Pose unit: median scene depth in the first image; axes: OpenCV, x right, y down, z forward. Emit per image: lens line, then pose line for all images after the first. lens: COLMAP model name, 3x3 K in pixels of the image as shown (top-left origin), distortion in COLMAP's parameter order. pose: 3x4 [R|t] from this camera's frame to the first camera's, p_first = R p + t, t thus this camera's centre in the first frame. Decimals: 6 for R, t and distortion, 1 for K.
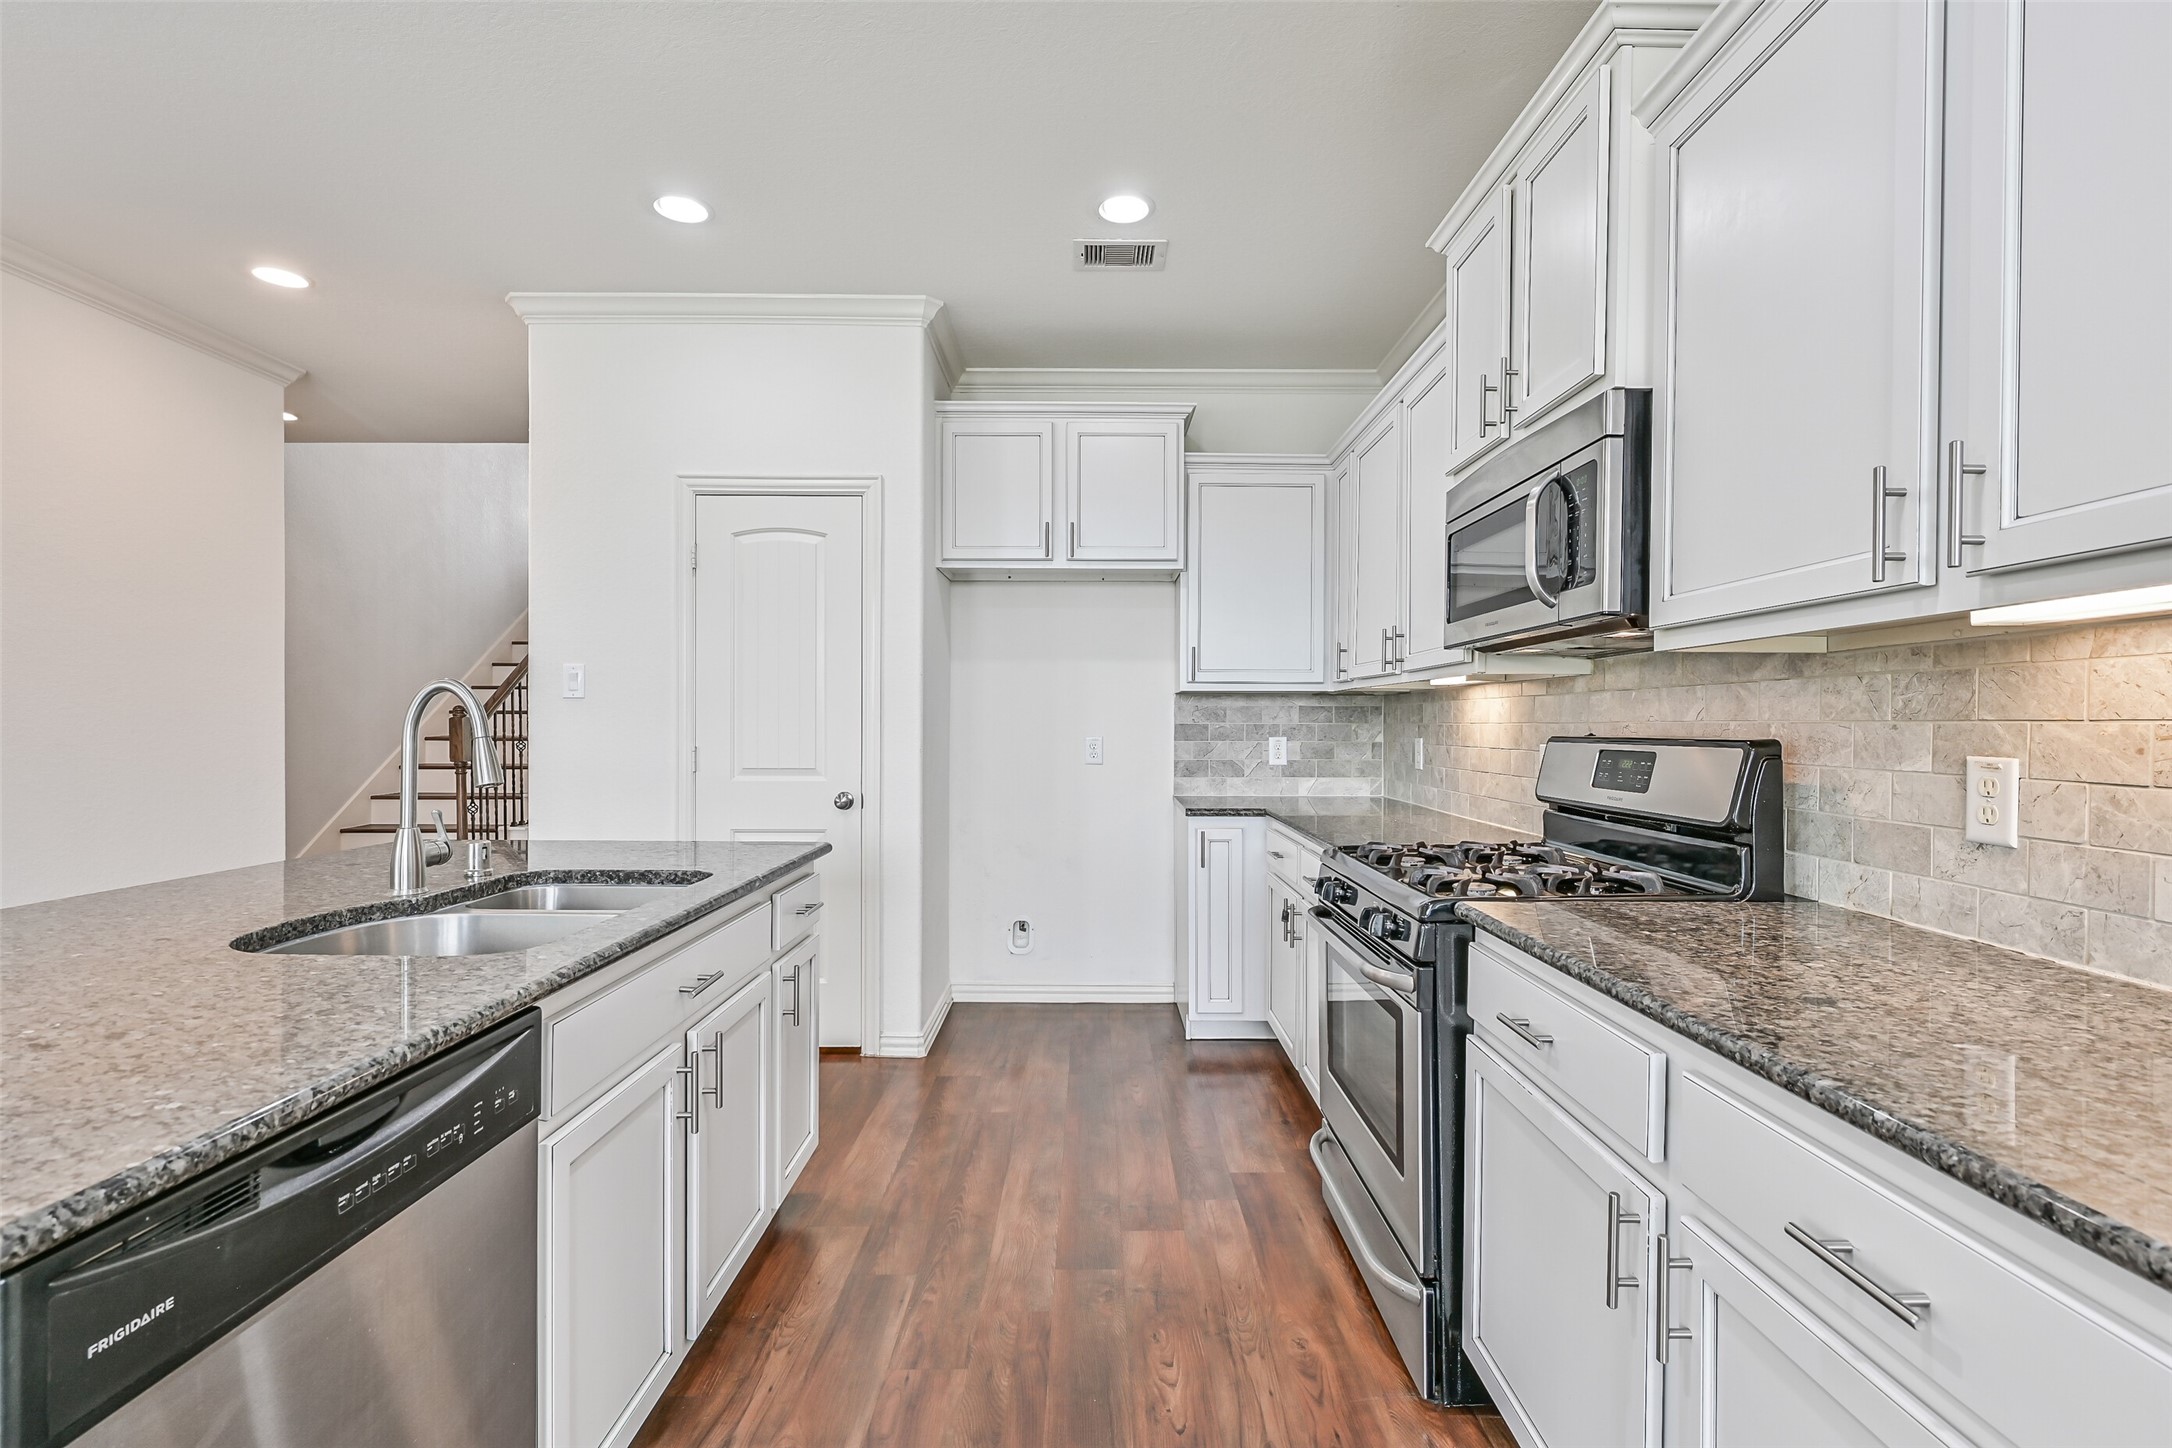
lens RADIAL K [[972.2, 0, 1096.8], [0, 972.2, 731.1], [0, 0, 1]] dist [0.001243, 0.000141]
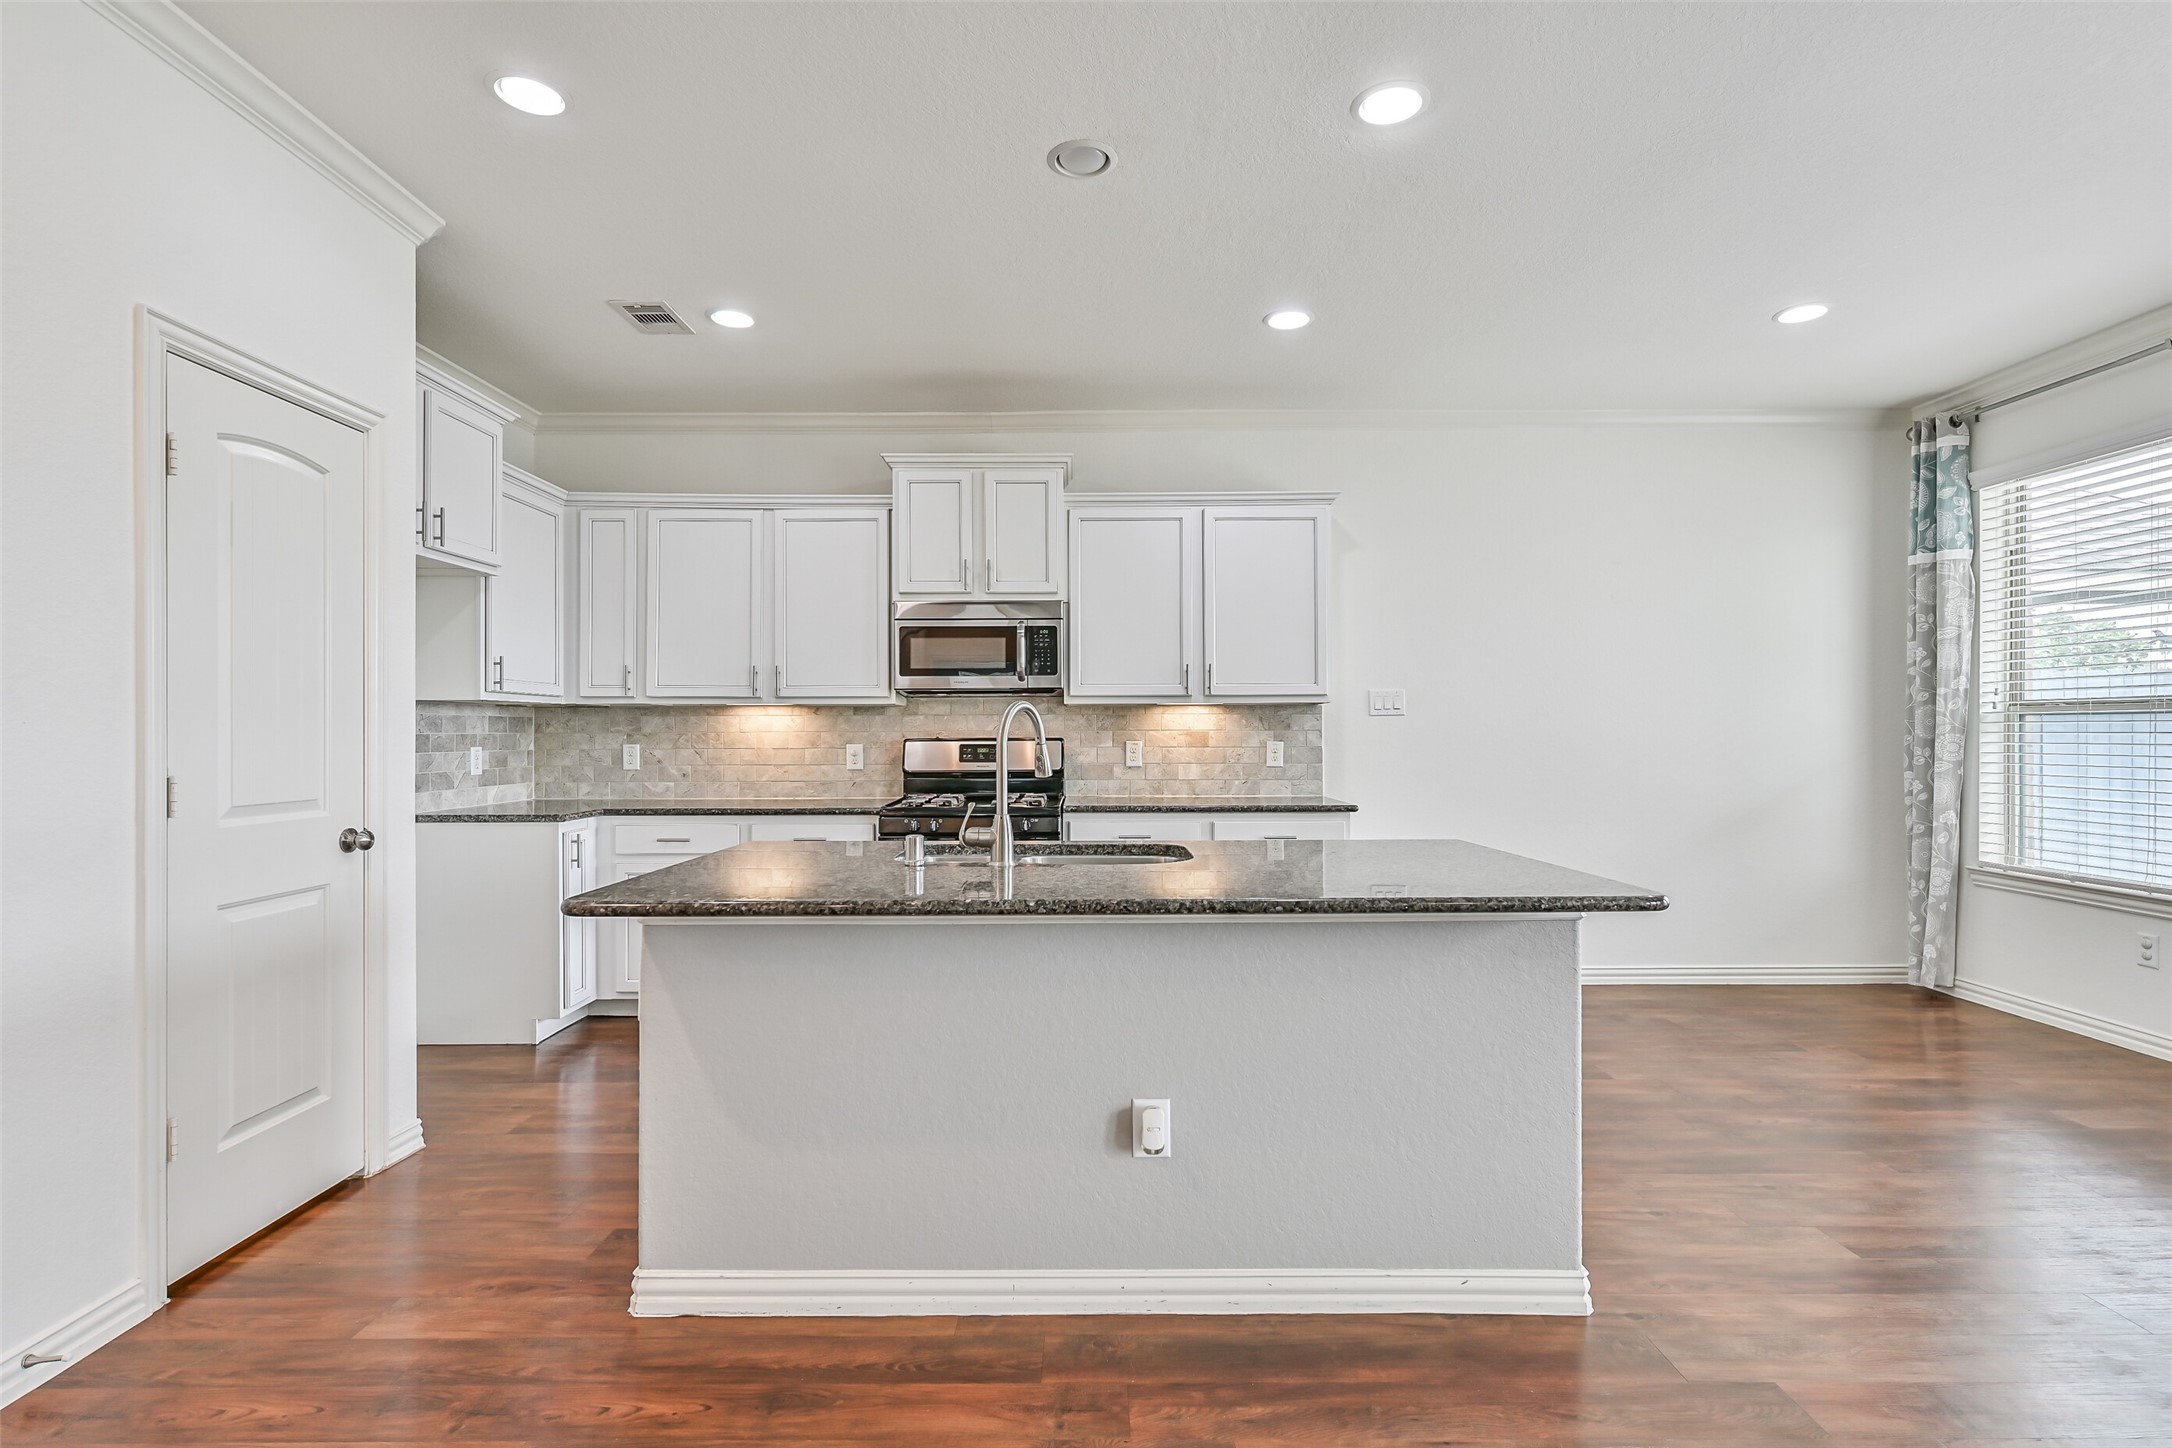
lens RADIAL K [[1029.1, 0, 1094.3], [0, 1029.1, 728.8], [0, 0, 1]] dist [-0.000387, 0.000352]
pose [[0.002730, 0.000222, 0.999996, -1.281106], [0.010457, 0.999945, -0.000250, -0.008103], [-0.999942, 0.010458, 0.002727, 0.538306]]
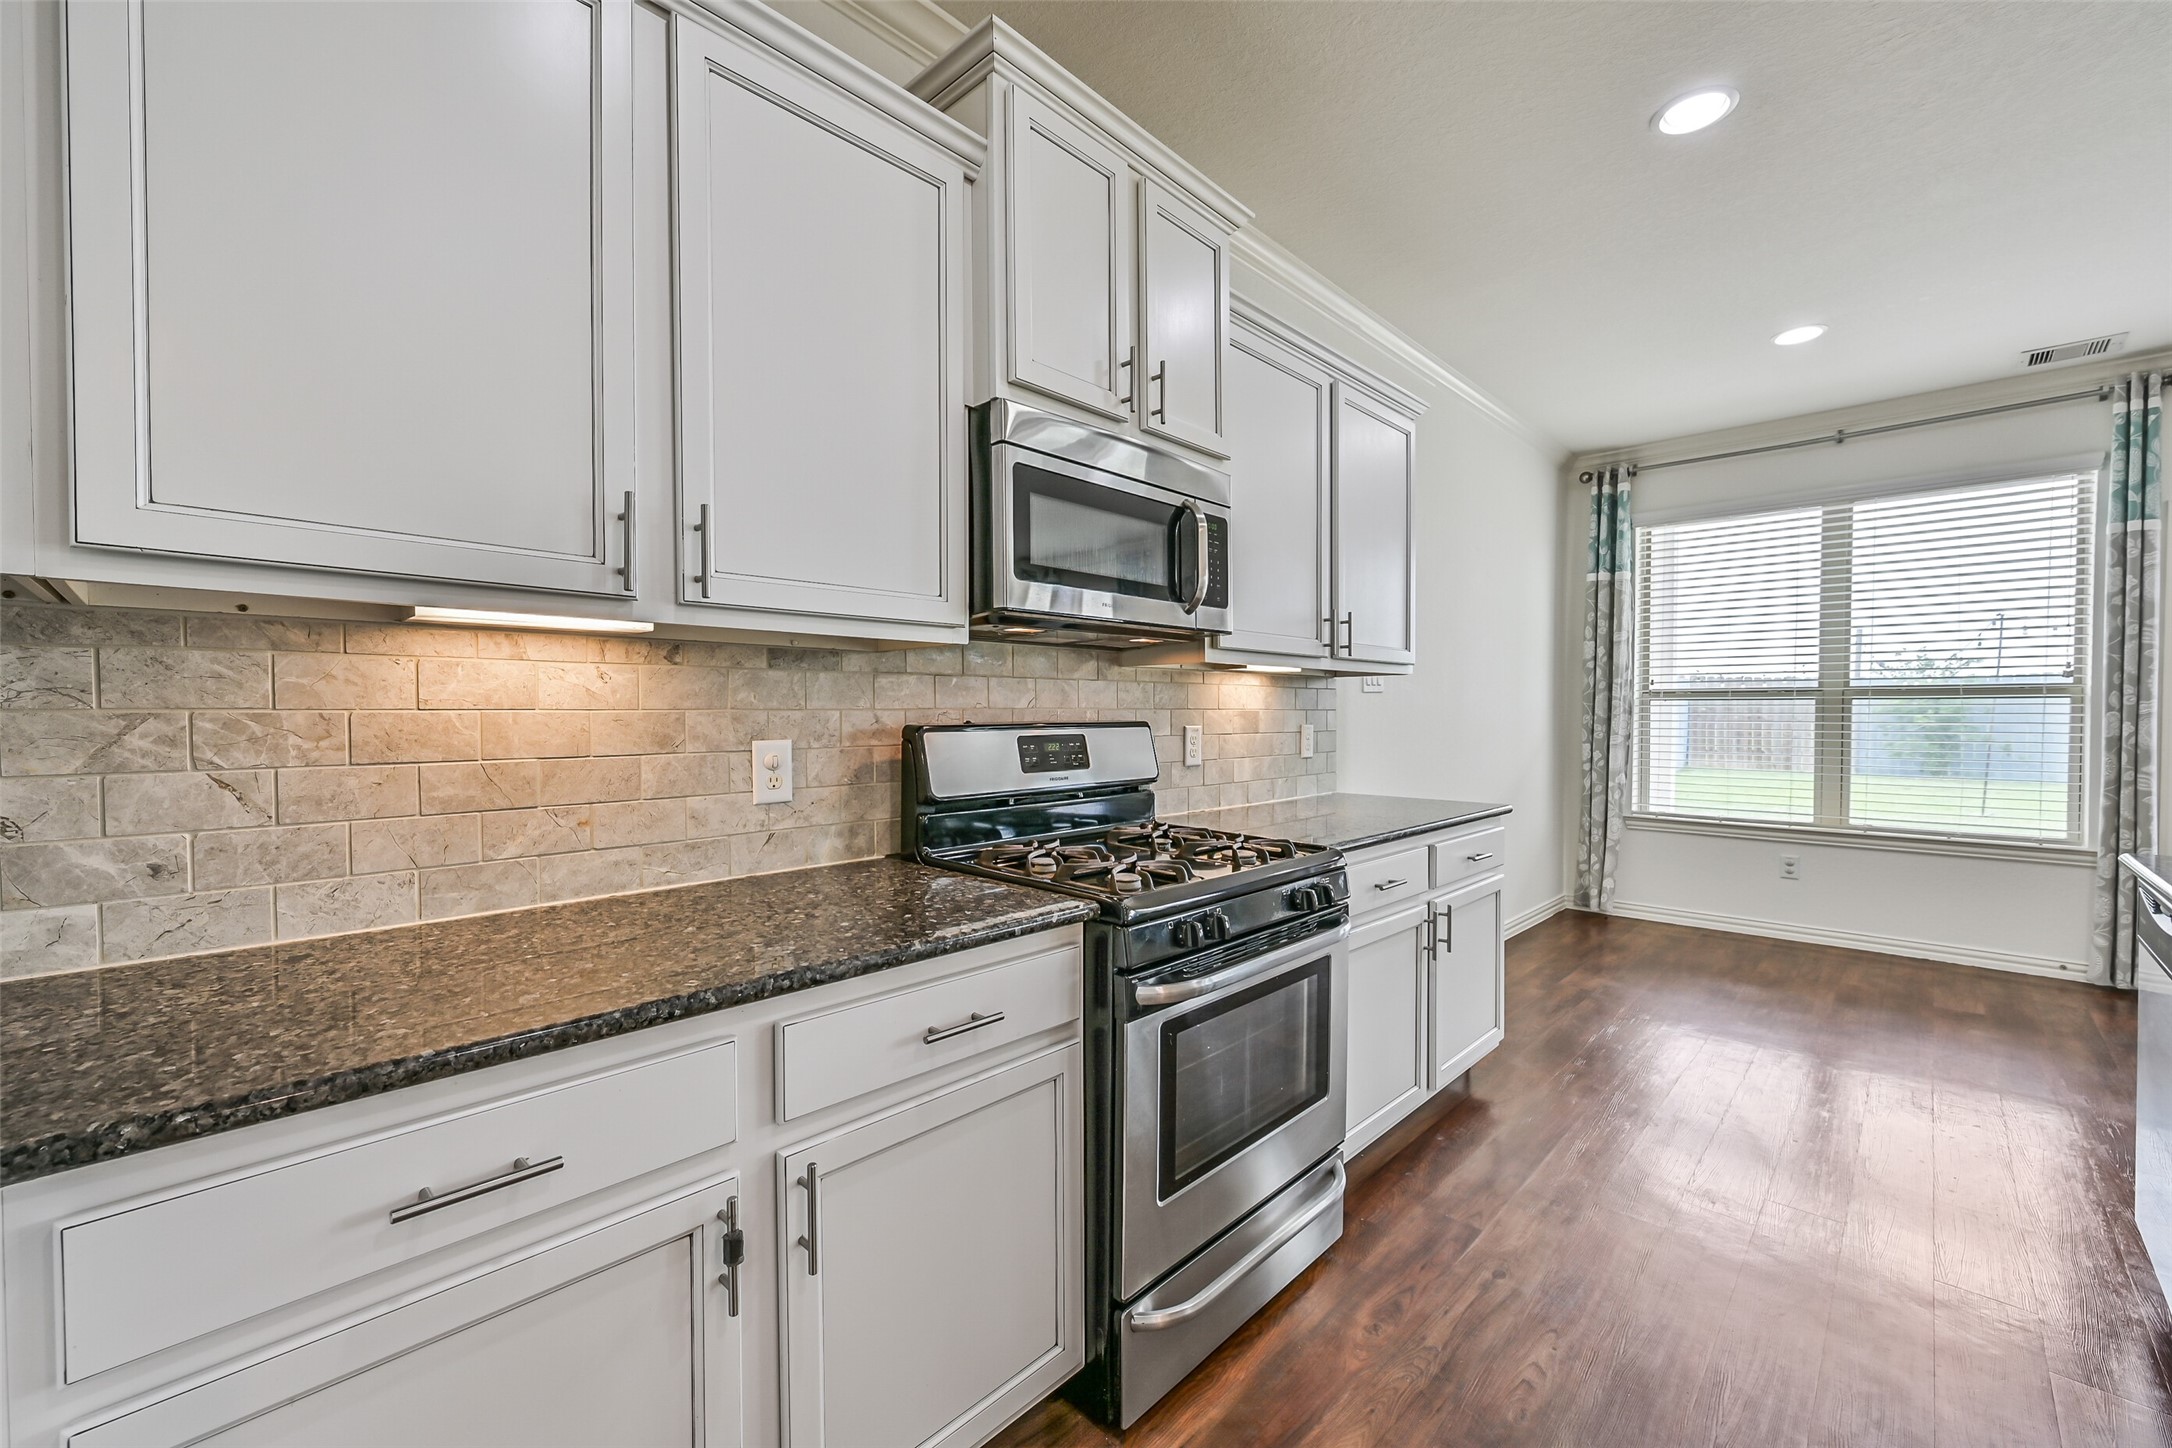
lens RADIAL K [[863.9, 0, 1094.8], [0, 863.9, 728.8], [0, 0, 1]] dist [0.002887, 0.000342]
pose [[-0.715131, -0.018809, 0.698737, -0.131260], [0.002580, 0.999560, 0.029547, -0.011616], [-0.698985, 0.022933, -0.714768, 1.210275]]
